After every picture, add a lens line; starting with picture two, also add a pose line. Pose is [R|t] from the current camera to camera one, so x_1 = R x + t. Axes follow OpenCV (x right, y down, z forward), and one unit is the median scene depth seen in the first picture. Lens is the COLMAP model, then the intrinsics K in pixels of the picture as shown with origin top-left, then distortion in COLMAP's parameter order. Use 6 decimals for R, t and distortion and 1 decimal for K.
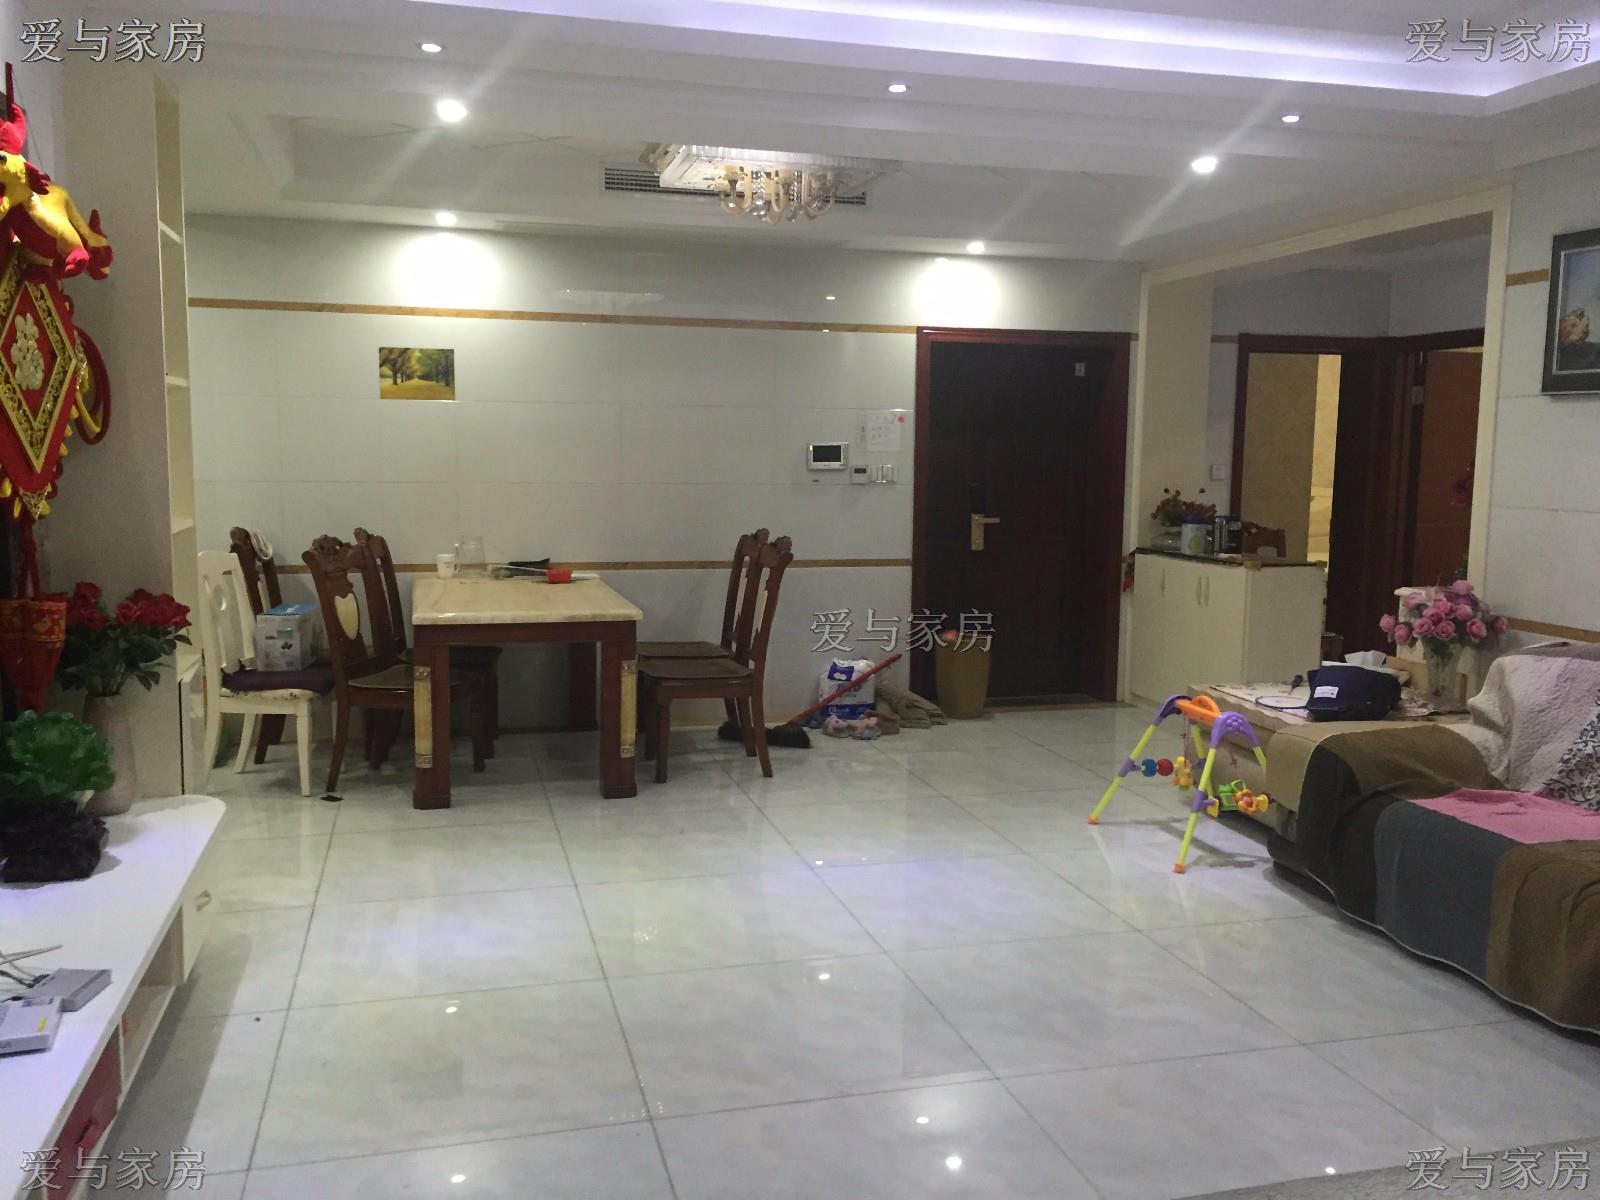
lens RADIAL K [[1378.4, 0, 800.0], [0, 1378.4, 600.0], [0, 0, 1]] dist [0.047141, -0.003741]
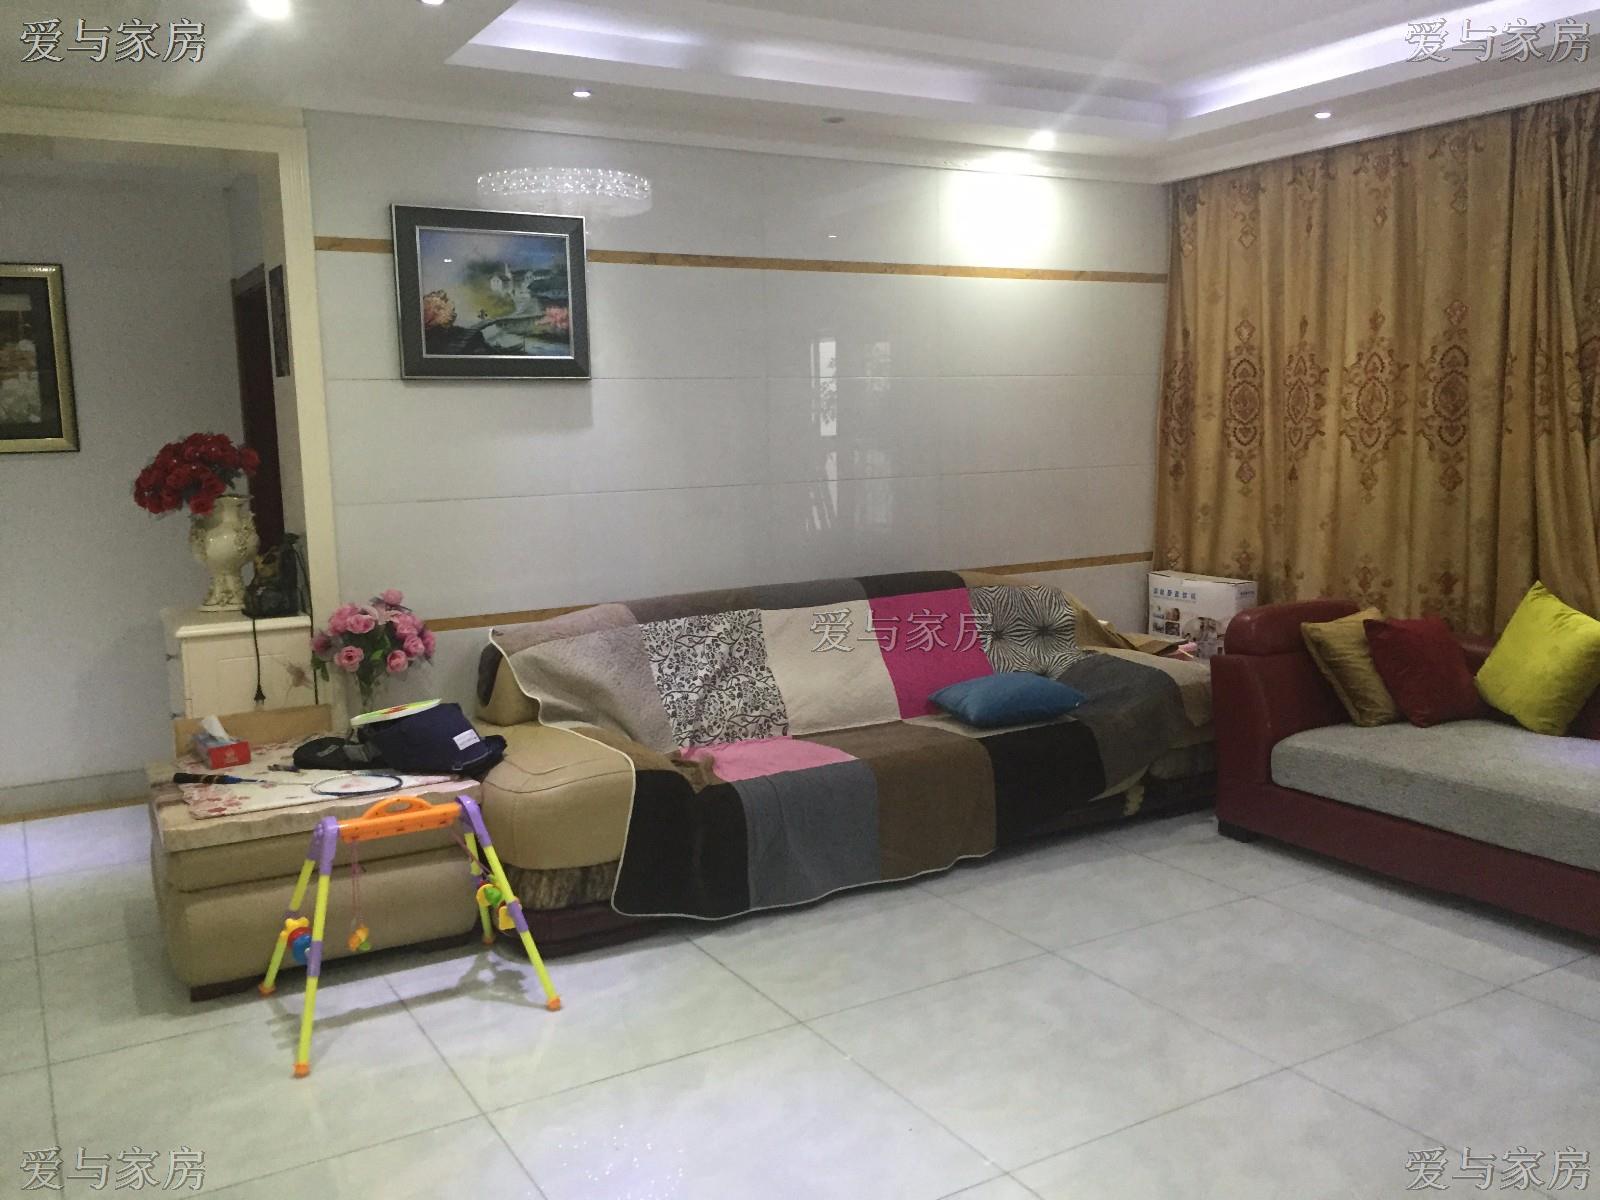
lens RADIAL K [[1378.4, 0, 800.0], [0, 1378.4, 600.0], [0, 0, 1]] dist [0.047141, -0.003741]
pose [[-0.277011, -0.131738, 0.951793, -0.455316], [0.126003, 0.977023, 0.171902, -0.133695], [-0.952569, 0.167548, -0.254047, 1.051832]]
